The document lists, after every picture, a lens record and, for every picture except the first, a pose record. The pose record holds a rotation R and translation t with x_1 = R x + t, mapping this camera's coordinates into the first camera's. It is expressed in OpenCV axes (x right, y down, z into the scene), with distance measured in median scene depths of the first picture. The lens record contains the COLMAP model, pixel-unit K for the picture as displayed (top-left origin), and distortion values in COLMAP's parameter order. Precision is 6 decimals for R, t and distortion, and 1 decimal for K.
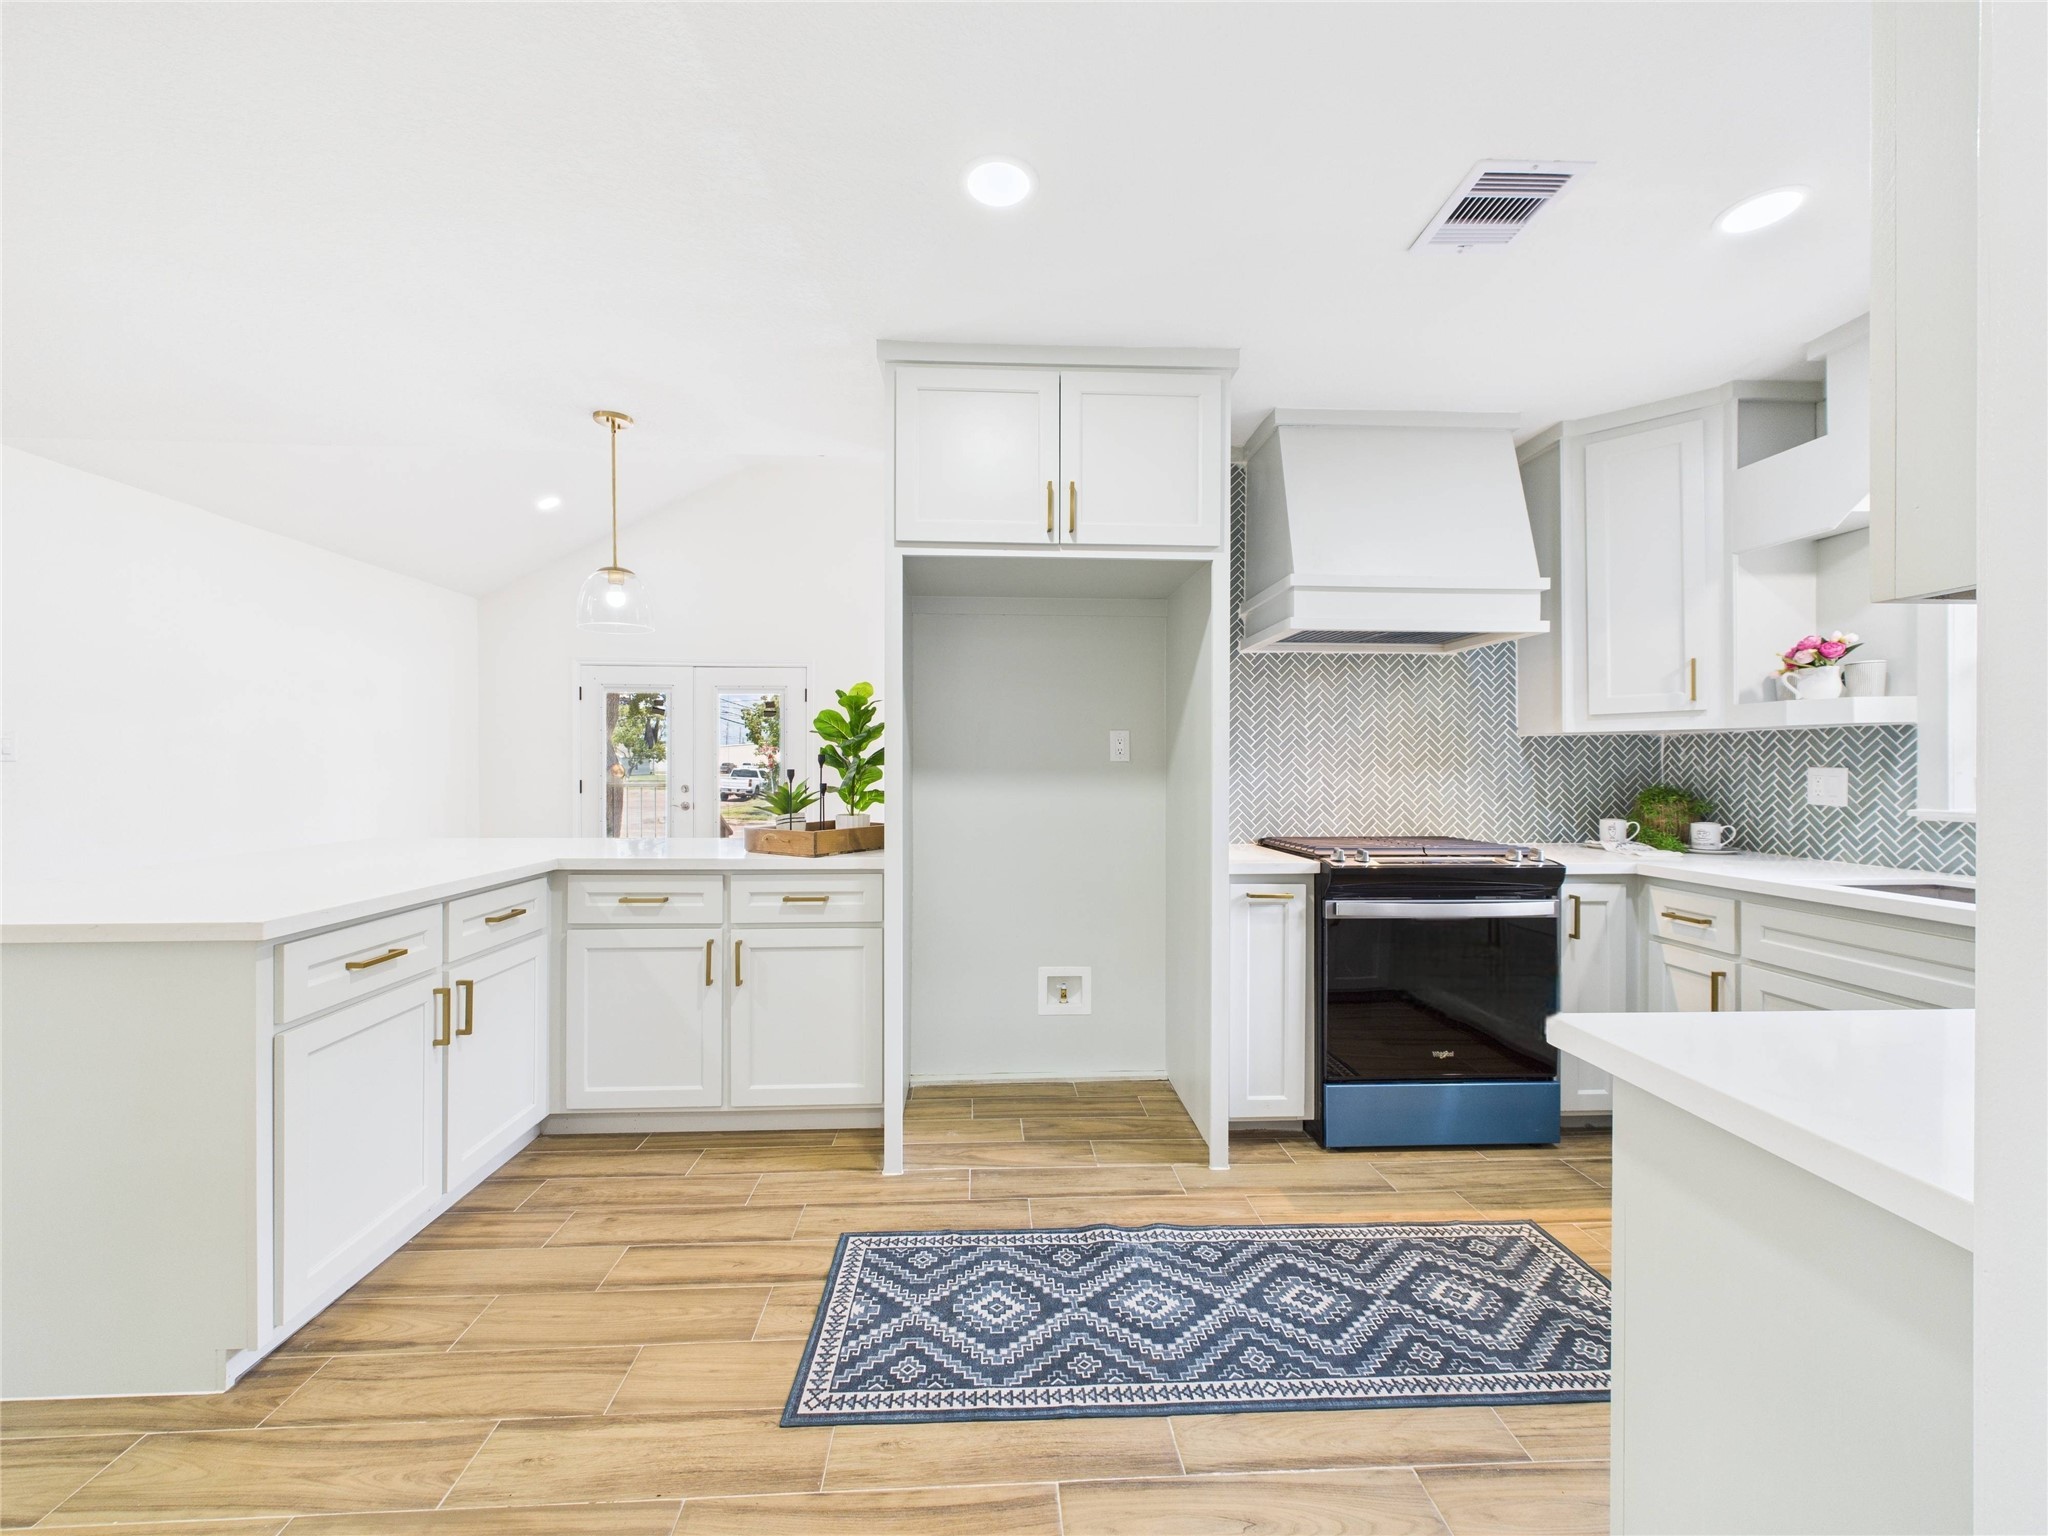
lens RADIAL K [[820.5, 0, 1023.8], [0, 820.5, 753.4], [0, 0, 1]] dist [-0.000291, -0.000006]
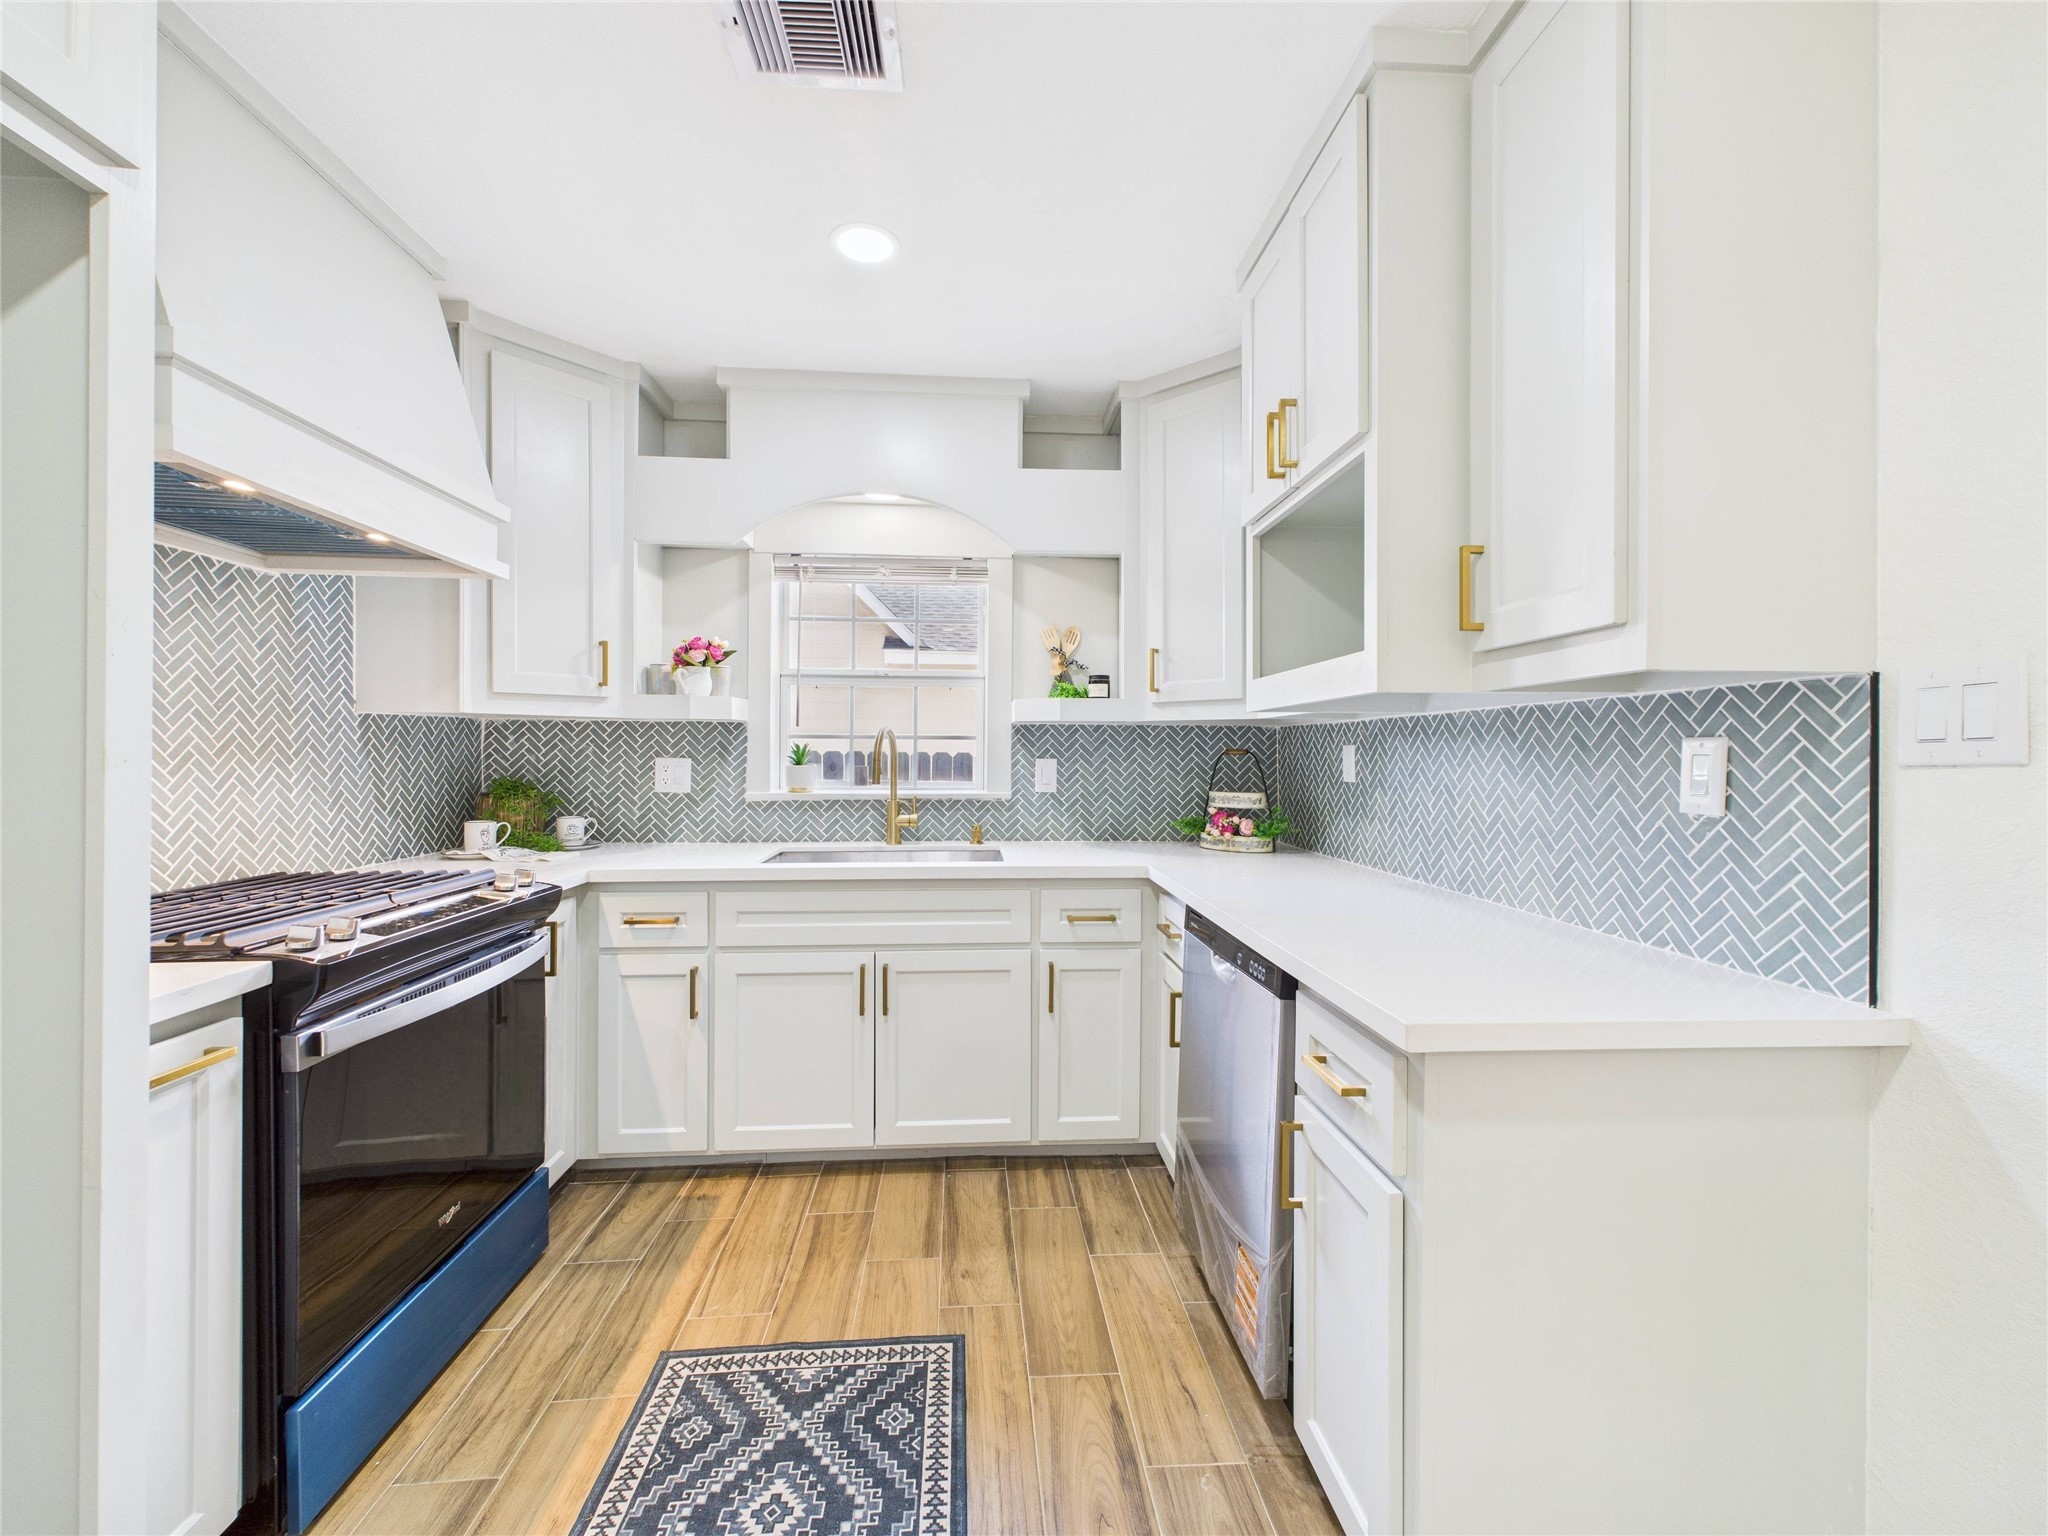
lens RADIAL K [[820.5, 0, 1023.8], [0, 820.5, 753.4], [0, 0, 1]] dist [-0.000291, -0.000006]
pose [[-0.020160, -0.000962, 0.999796, -0.127876], [-0.021845, 0.999761, 0.000522, 0.000589], [-0.999558, -0.021830, -0.020176, 0.564814]]
